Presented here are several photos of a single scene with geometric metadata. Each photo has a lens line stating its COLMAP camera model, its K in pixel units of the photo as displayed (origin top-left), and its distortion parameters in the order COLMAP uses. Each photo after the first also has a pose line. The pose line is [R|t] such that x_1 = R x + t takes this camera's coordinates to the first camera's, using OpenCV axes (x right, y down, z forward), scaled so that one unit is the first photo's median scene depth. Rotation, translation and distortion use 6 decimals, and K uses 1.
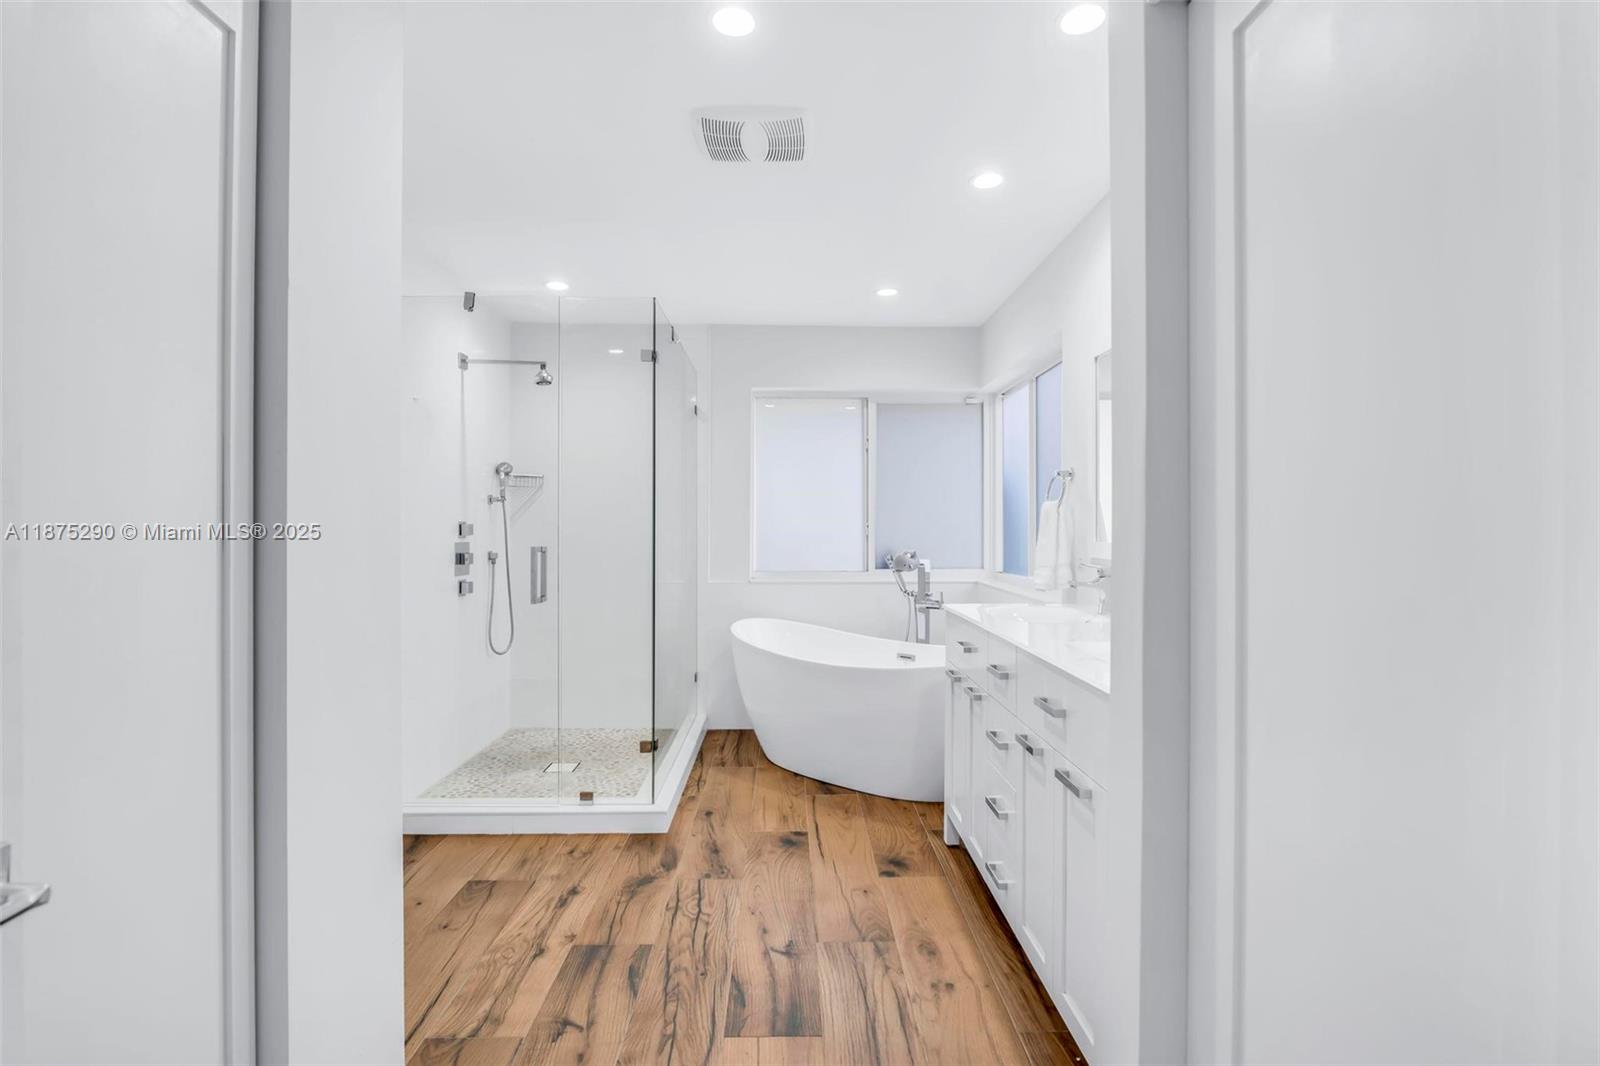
lens RADIAL K [[757.9, 0, 816.2], [0, 757.9, 528.2], [0, 0, 1]] dist [-0.019485, 0.003628]
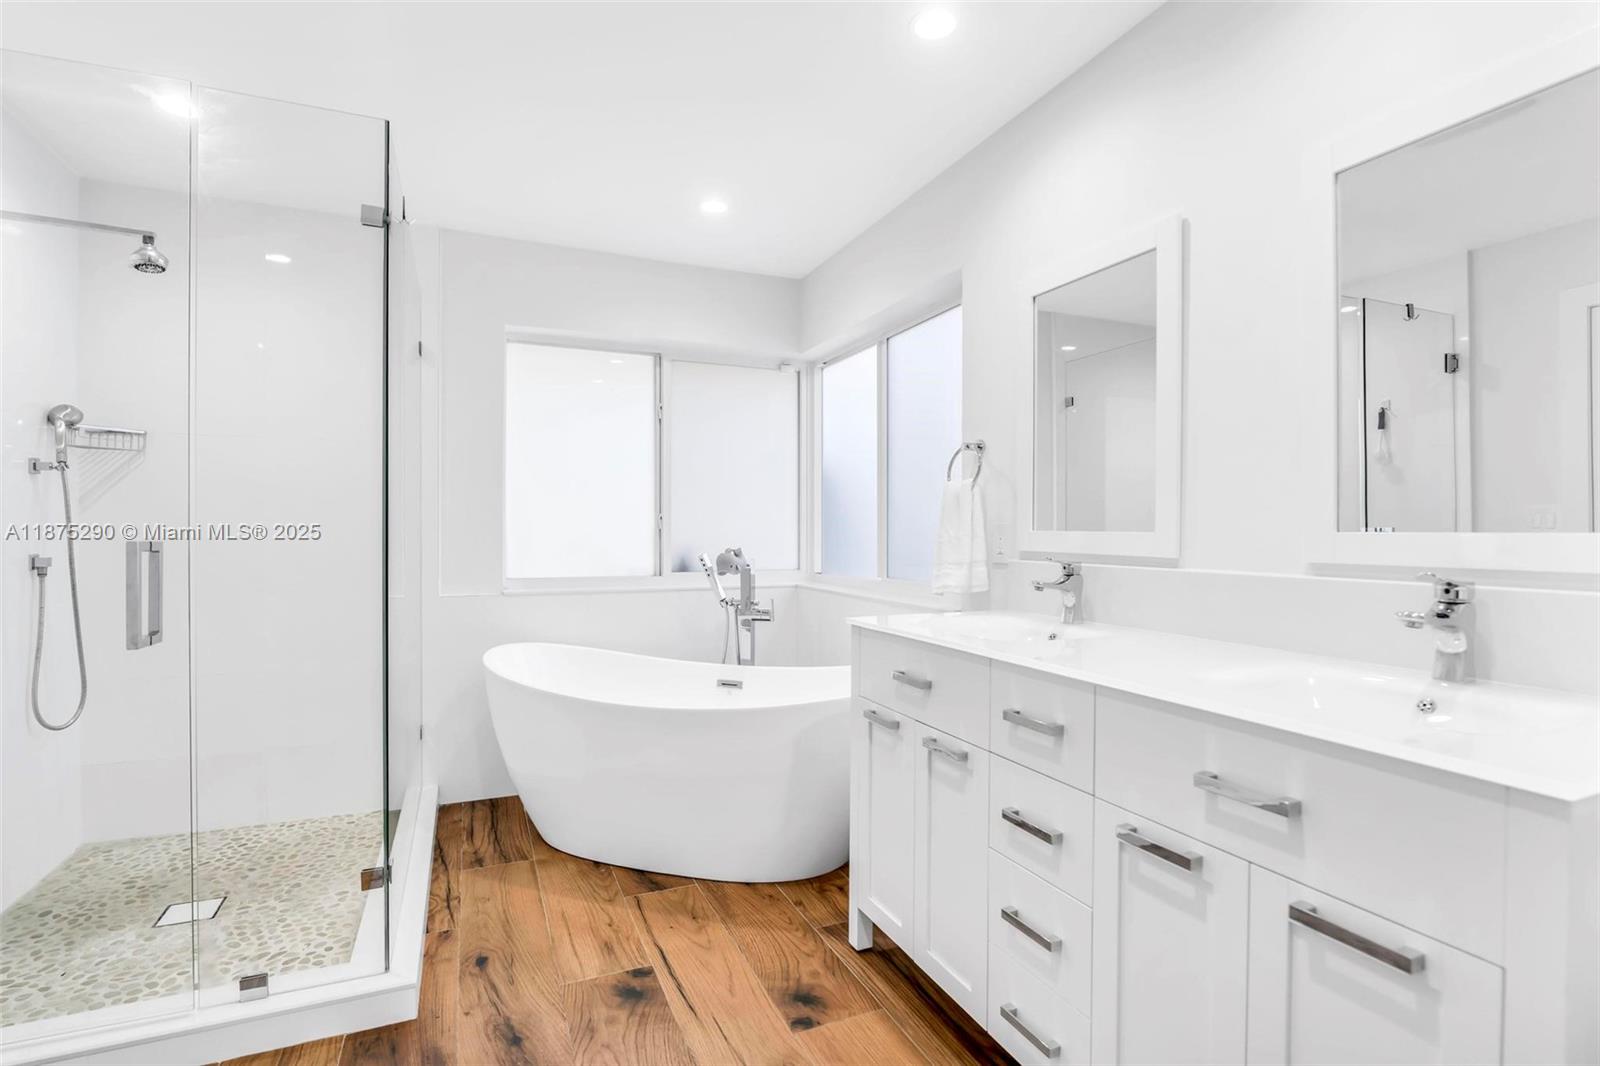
lens RADIAL K [[757.9, 0, 814.4], [0, 757.9, 535.2], [0, 0, 1]] dist [-0.019485, 0.003628]
pose [[0.924291, -0.002023, 0.381682, -0.111024], [-0.000124, 0.999984, 0.005600, 0.014156], [-0.381687, -0.005223, 0.924277, 0.279560]]
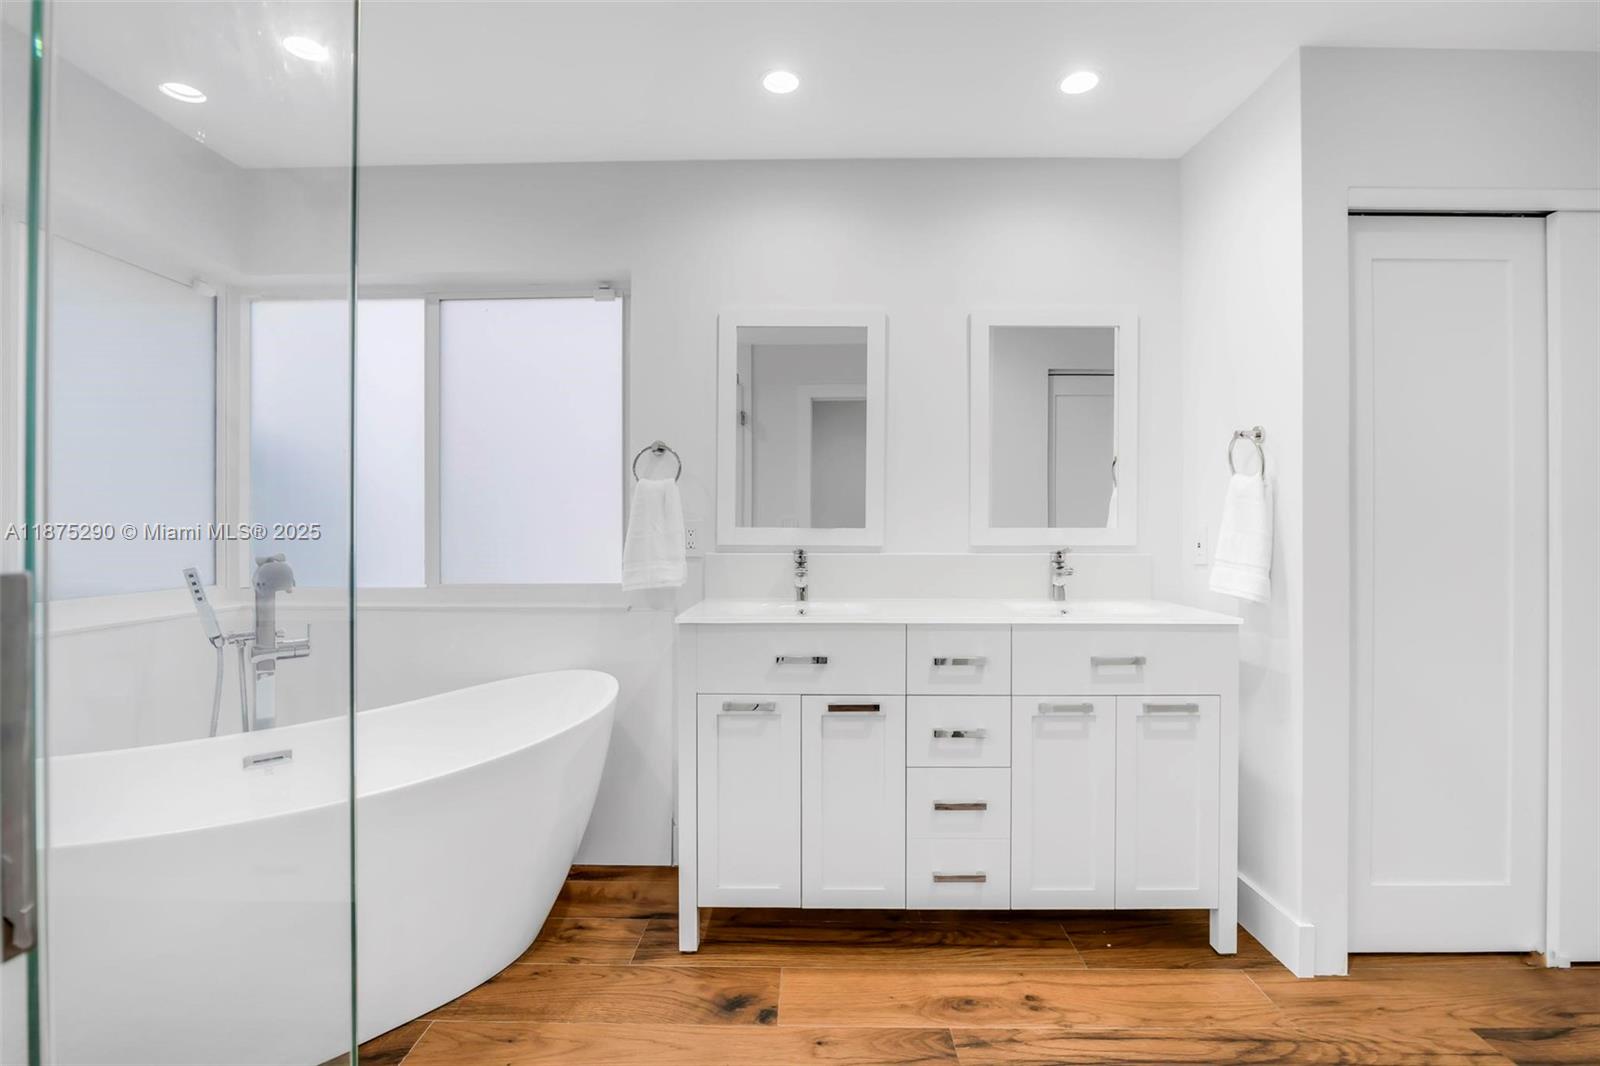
lens RADIAL K [[757.9, 0, 789.5], [0, 757.9, 526.4], [0, 0, 1]] dist [-0.019485, 0.003628]
pose [[0.051262, -0.002400, 0.998682, -0.428143], [0.002117, 0.999995, 0.002295, 0.011280], [-0.998683, 0.001996, 0.051267, 0.697269]]
